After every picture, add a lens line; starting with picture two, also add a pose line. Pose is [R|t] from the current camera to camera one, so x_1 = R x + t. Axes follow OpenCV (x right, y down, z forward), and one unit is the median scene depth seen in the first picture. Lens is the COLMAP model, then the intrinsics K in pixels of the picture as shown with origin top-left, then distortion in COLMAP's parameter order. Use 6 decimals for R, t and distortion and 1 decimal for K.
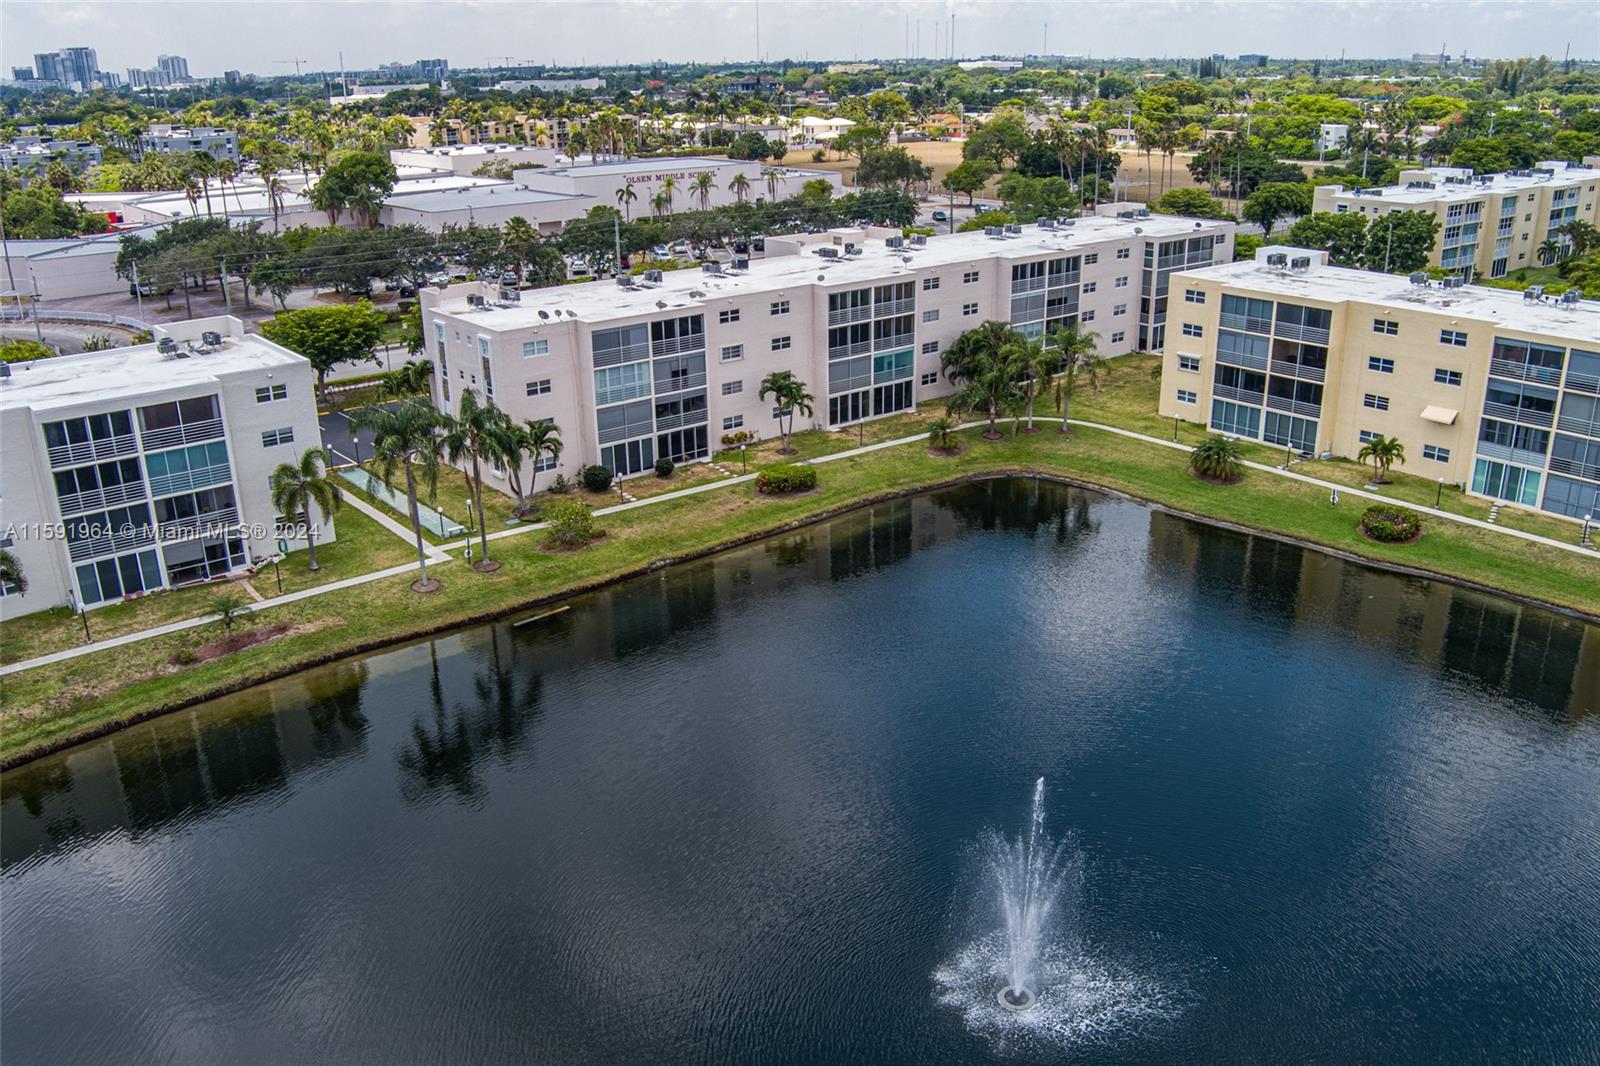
lens RADIAL K [[1306.4, 0, 800.0], [0, 1306.4, 533.0], [0, 0, 1]] dist [-0.004632, 0.000200]
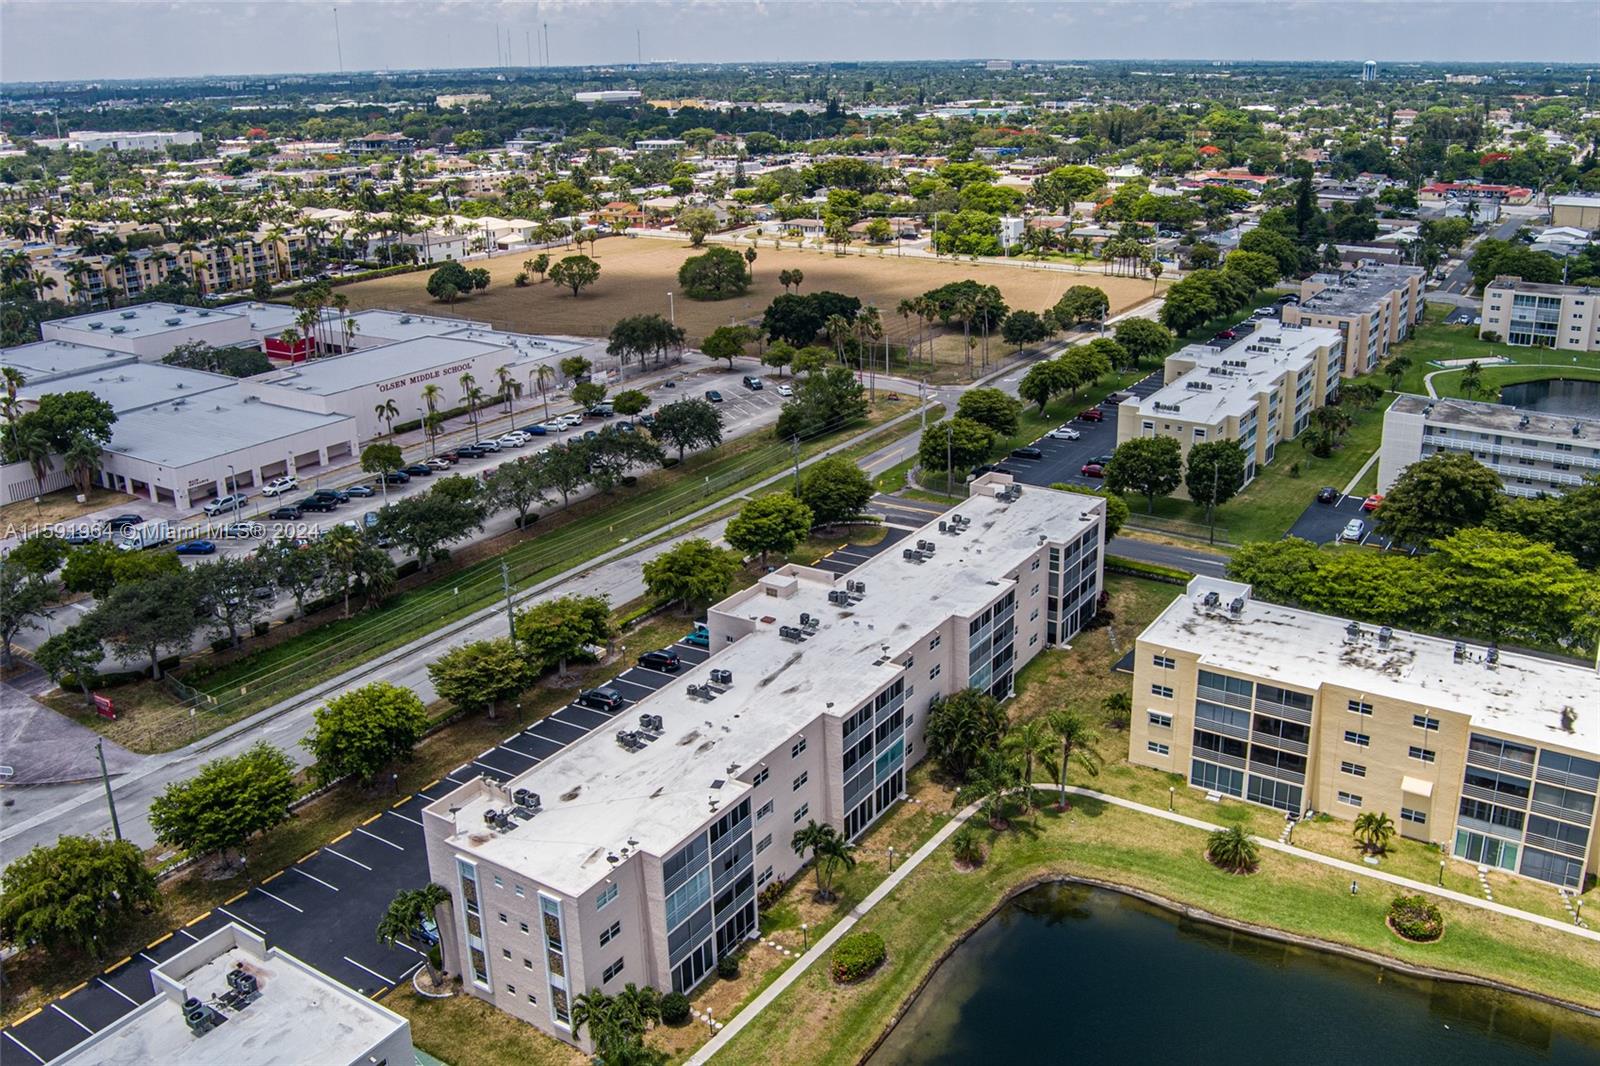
lens RADIAL K [[1306.4, 0, 800.0], [0, 1306.4, 533.0], [0, 0, 1]] dist [-0.004632, 0.000200]
pose [[0.950206, -0.127123, 0.284515, -0.247651], [0.119515, 0.991856, 0.044017, -0.344093], [-0.287794, -0.007821, 0.957661, 0.070732]]
